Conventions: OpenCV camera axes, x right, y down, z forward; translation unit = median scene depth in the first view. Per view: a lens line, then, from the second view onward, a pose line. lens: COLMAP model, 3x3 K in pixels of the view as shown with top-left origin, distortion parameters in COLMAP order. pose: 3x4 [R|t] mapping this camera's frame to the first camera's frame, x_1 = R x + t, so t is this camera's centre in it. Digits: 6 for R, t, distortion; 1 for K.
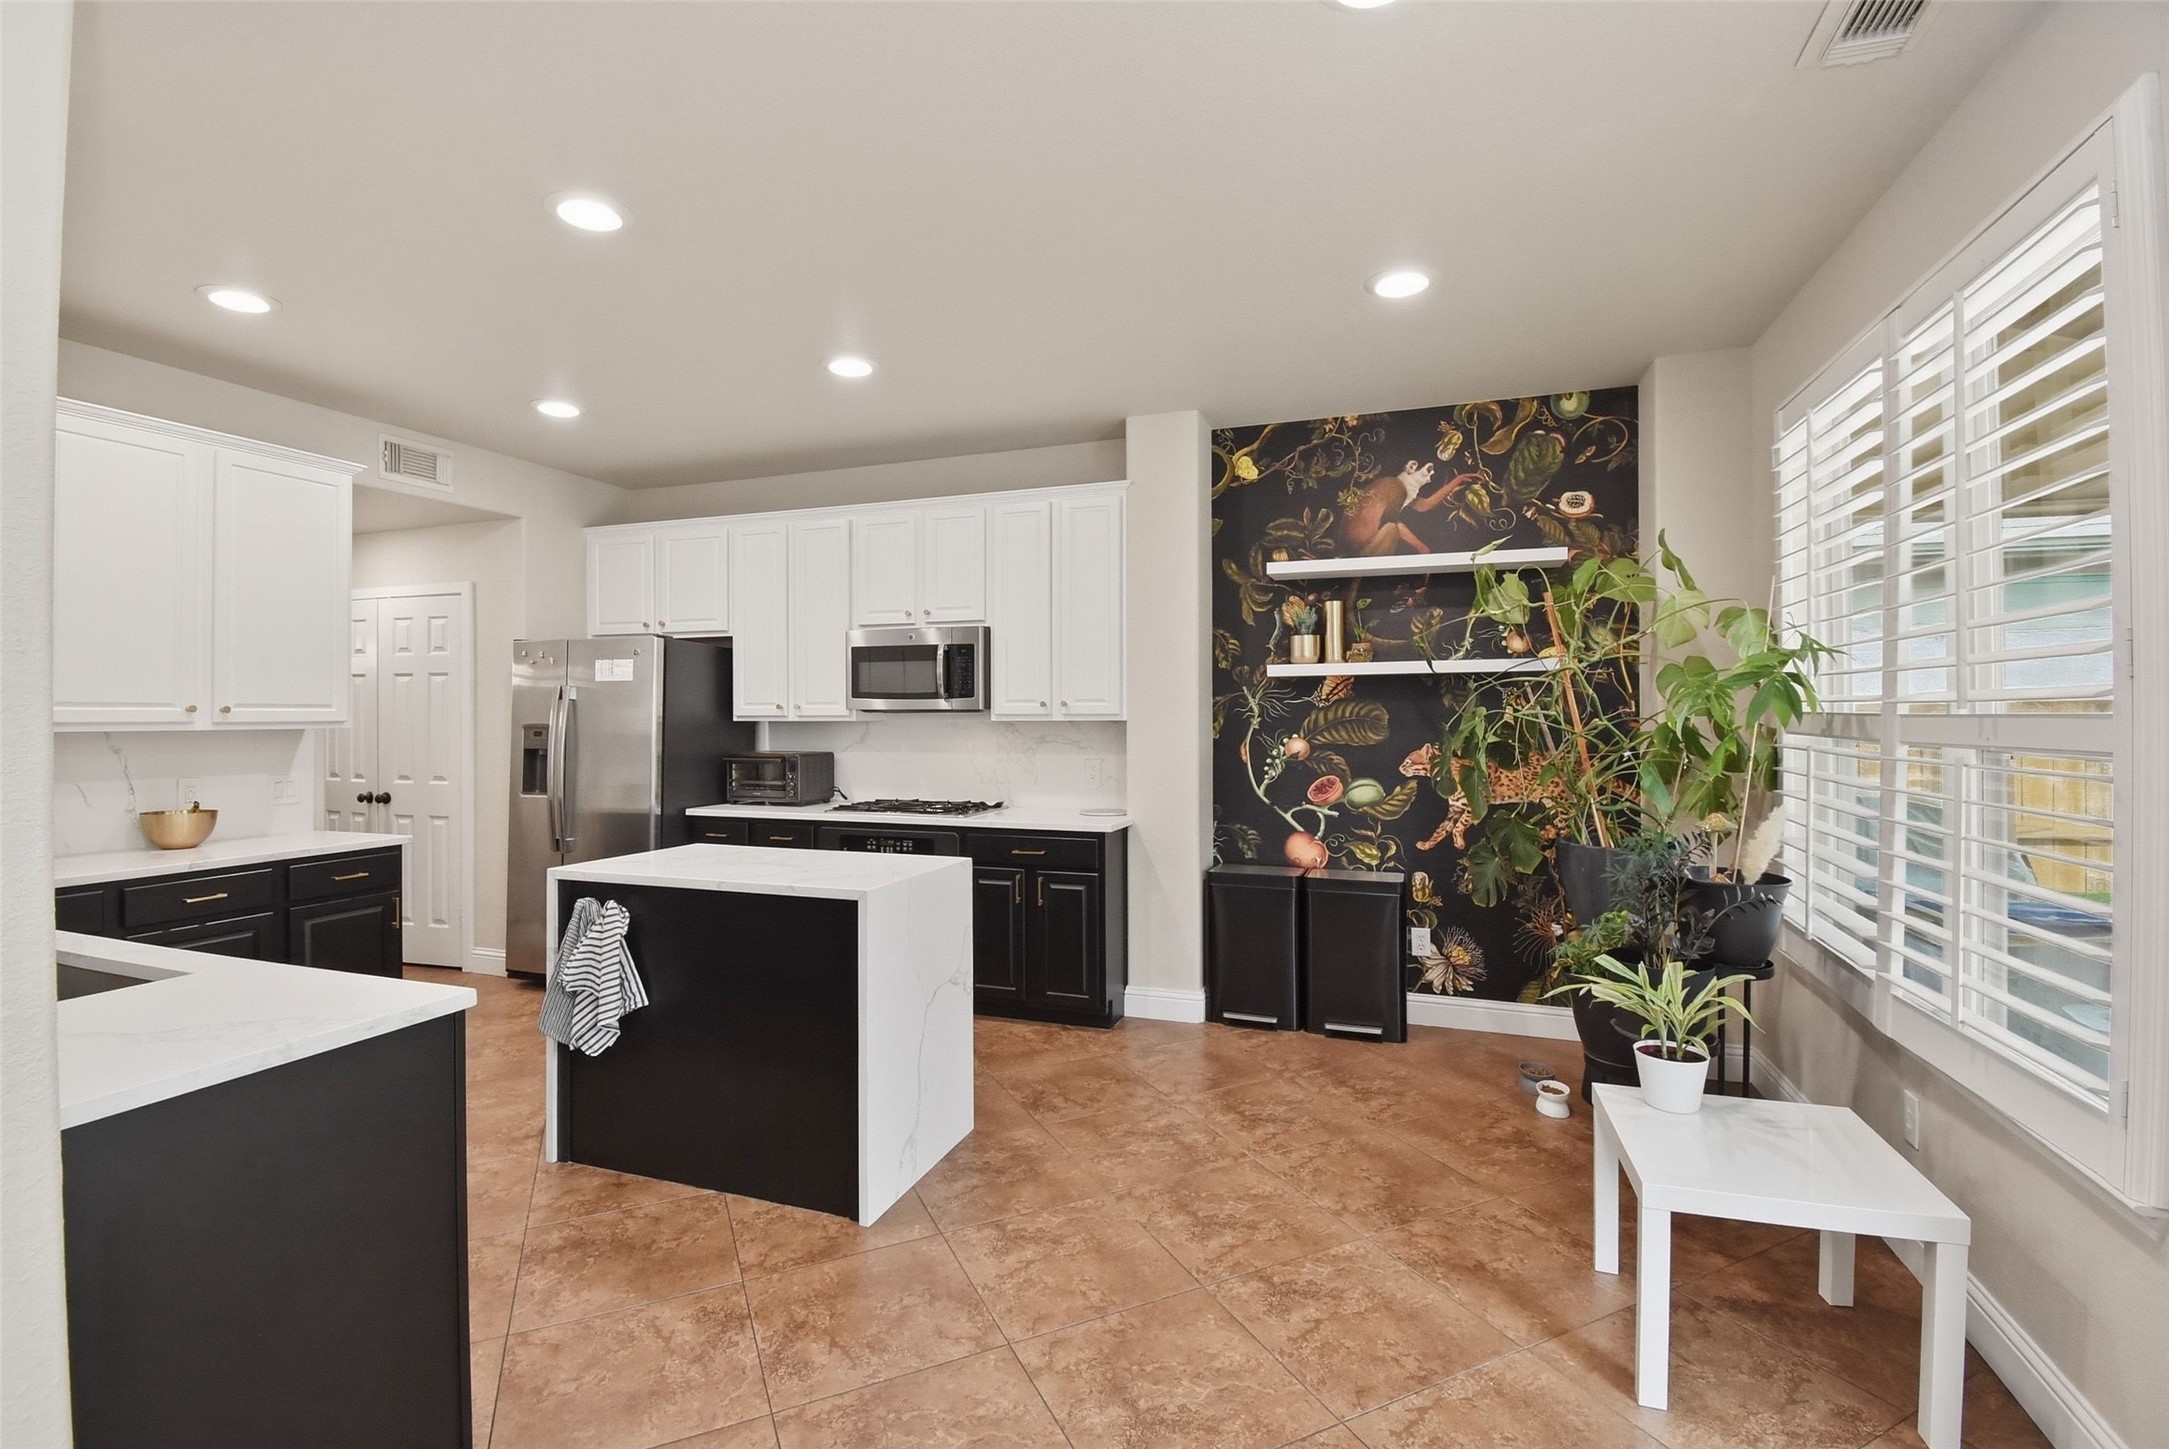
lens RADIAL K [[979.8, 0, 1077.6], [0, 979.8, 710.0], [0, 0, 1]] dist [0.013968, -0.021640]
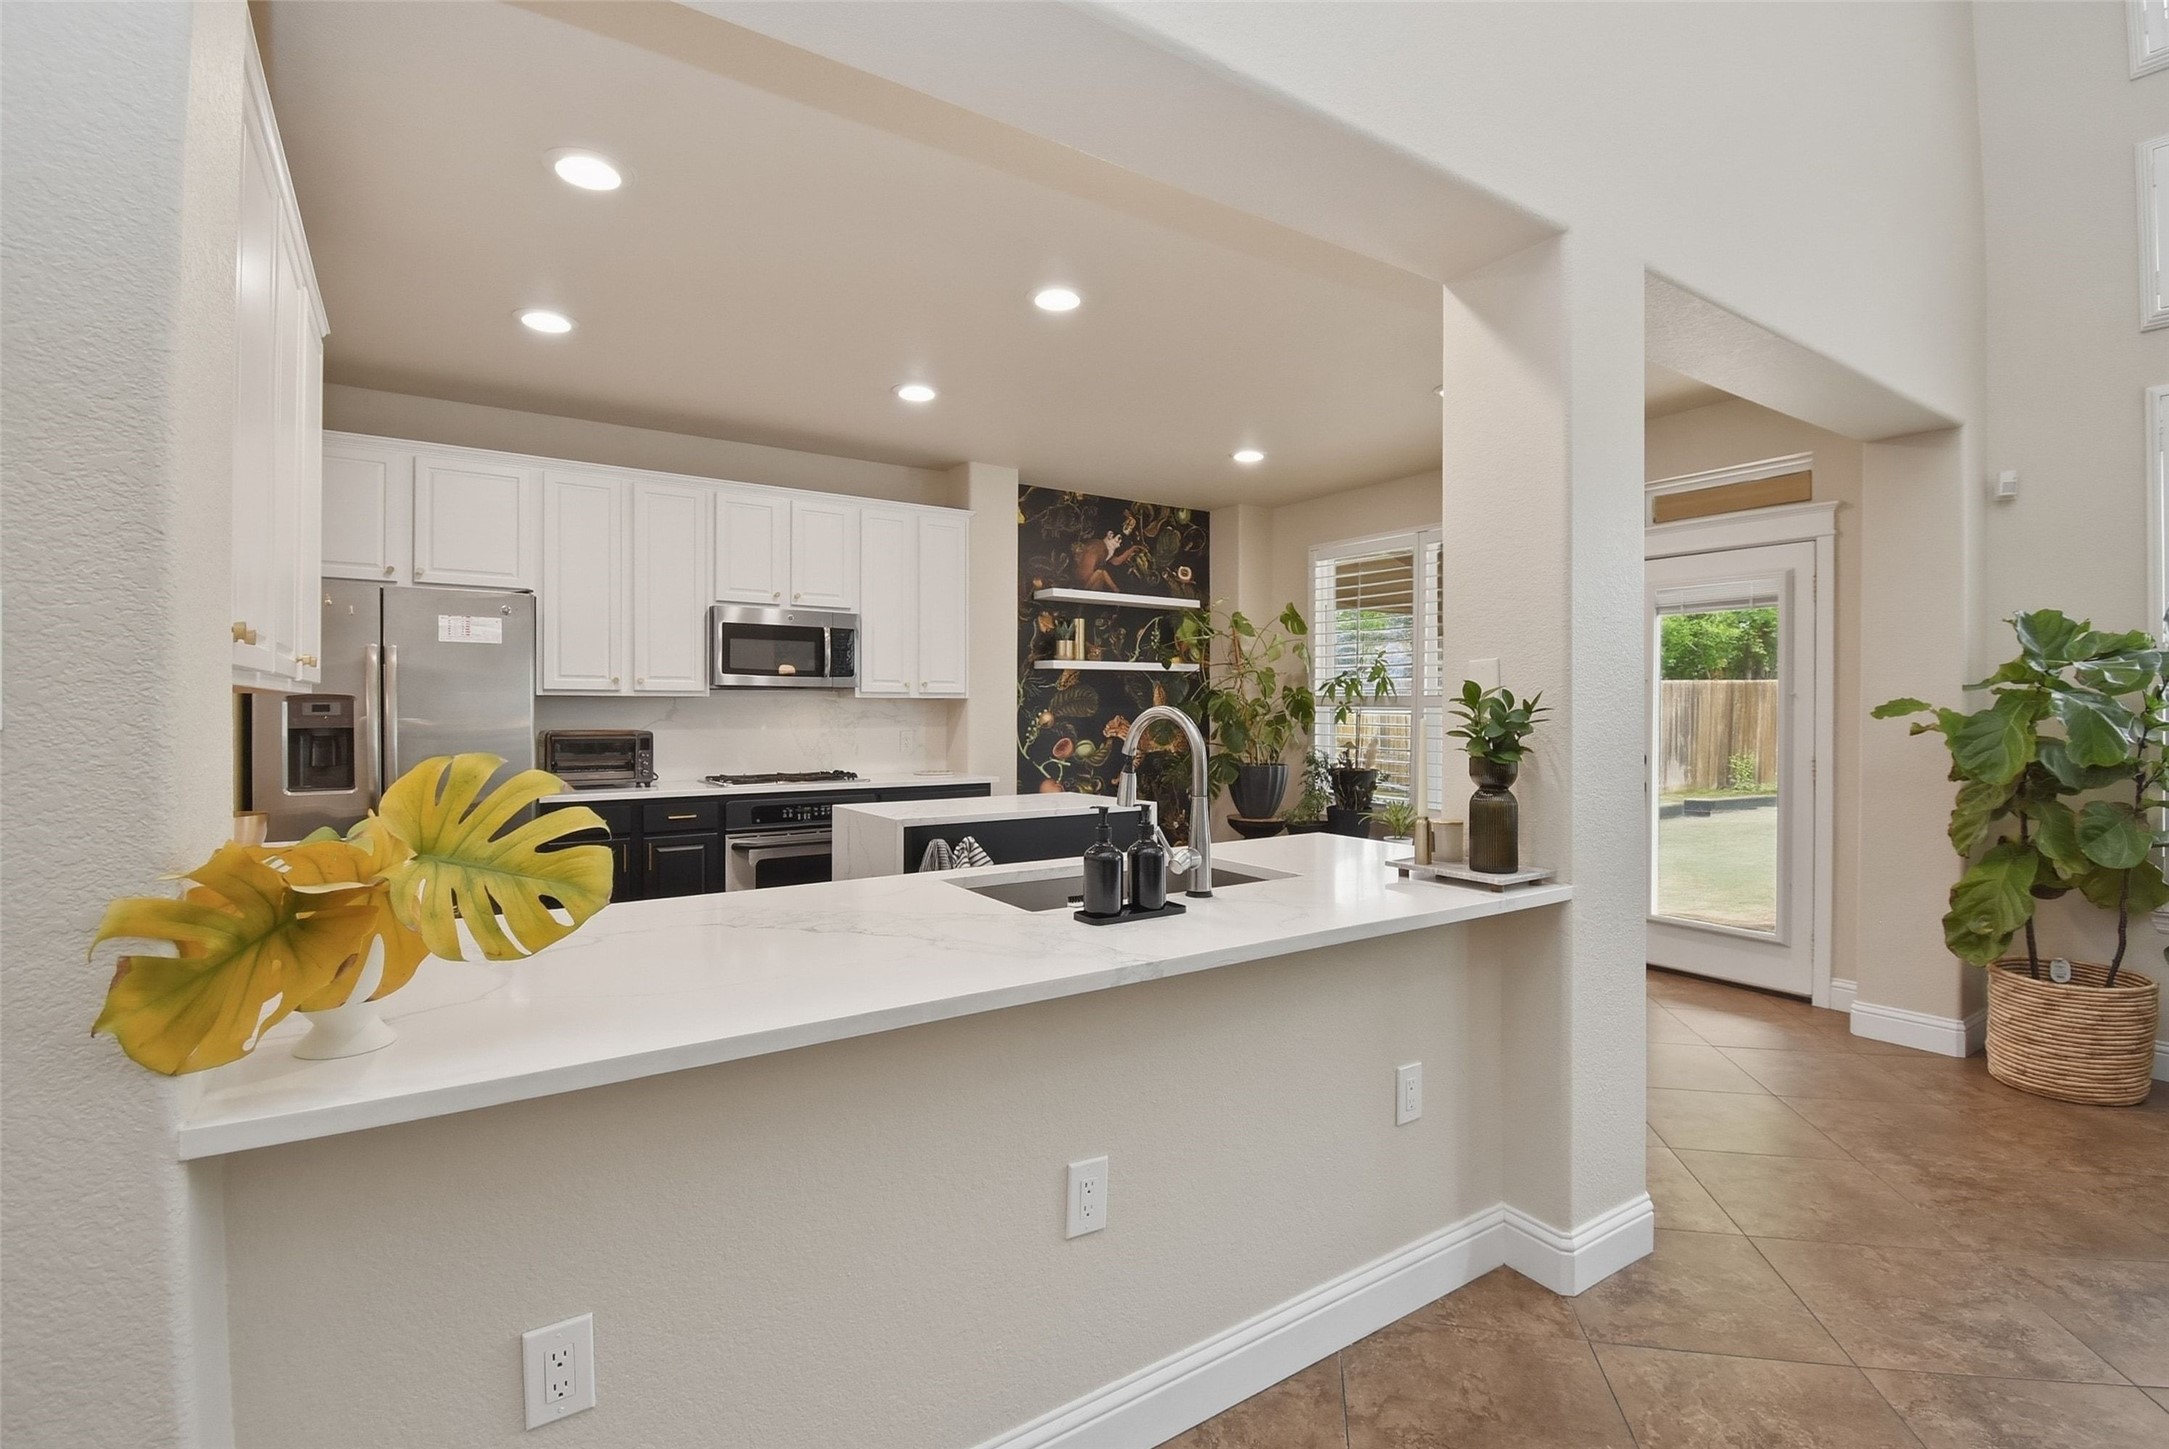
lens RADIAL K [[979.8, 0, 1077.6], [0, 979.8, 710.0], [0, 0, 1]] dist [0.013968, -0.021640]
pose [[0.596441, 0.003209, 0.802650, -0.887767], [-0.005829, 0.999983, 0.000334, 0.024600], [-0.802635, -0.004877, 0.596450, 0.121149]]
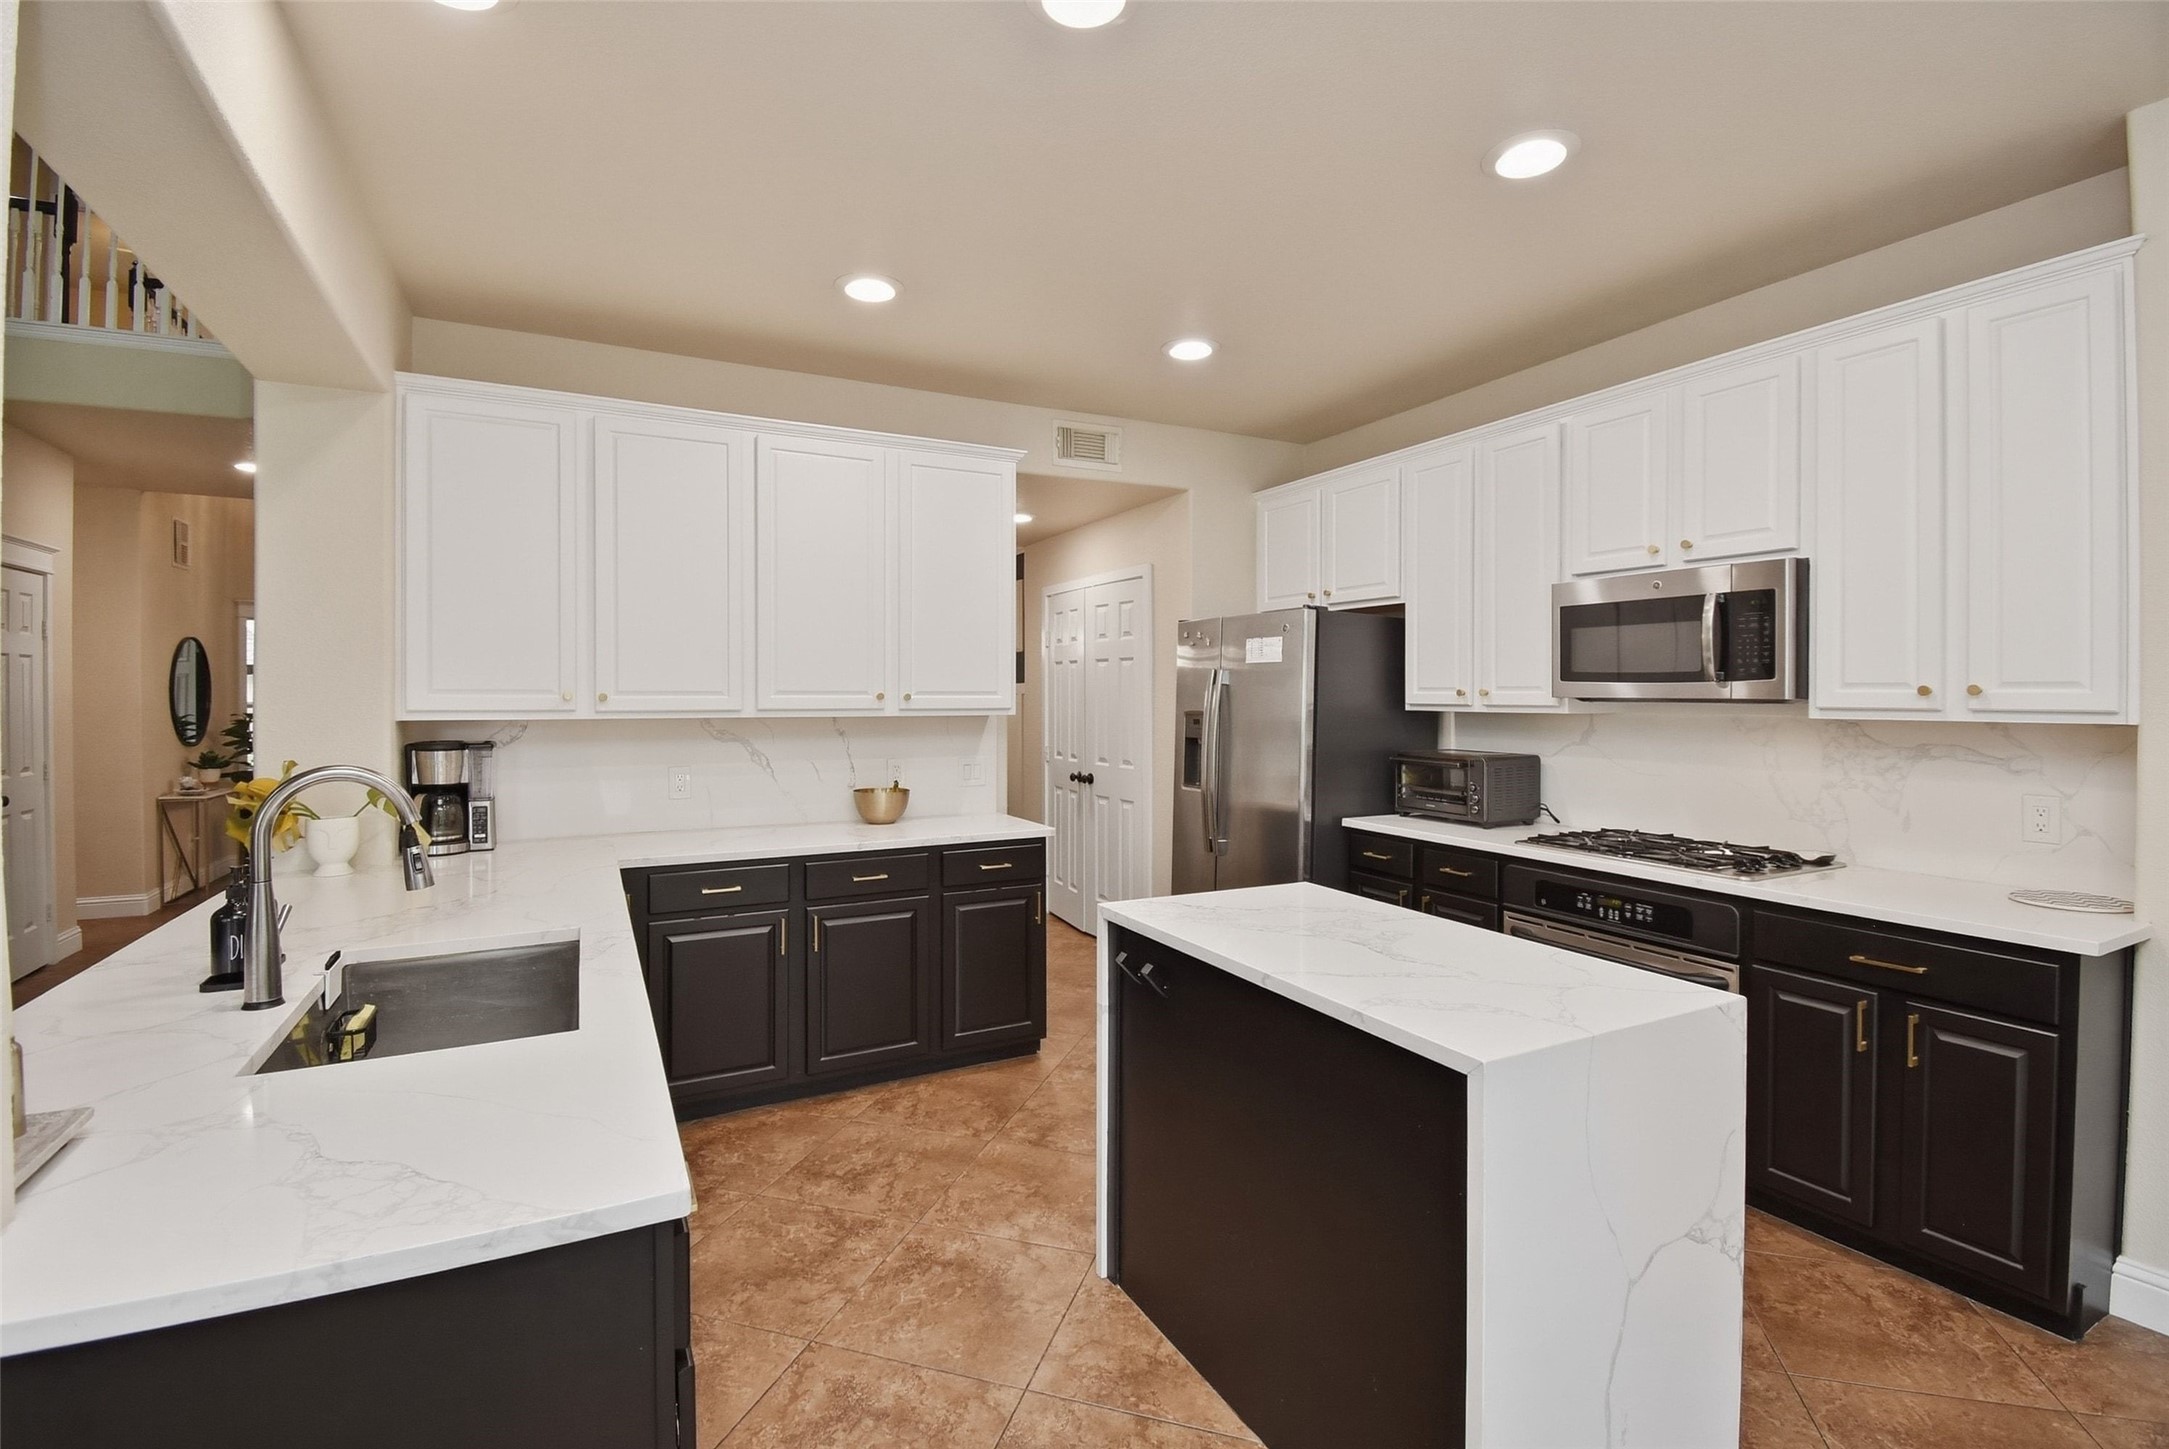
lens RADIAL K [[969.6, 0, 1082.1], [0, 969.6, 703.0], [0, 0, 1]] dist [0.014401, -0.021122]
pose [[0.734334, 0.009809, -0.678718, -0.014081], [0.001086, 0.999877, 0.015626, -0.008295], [0.678788, -0.012212, 0.734233, 0.290012]]
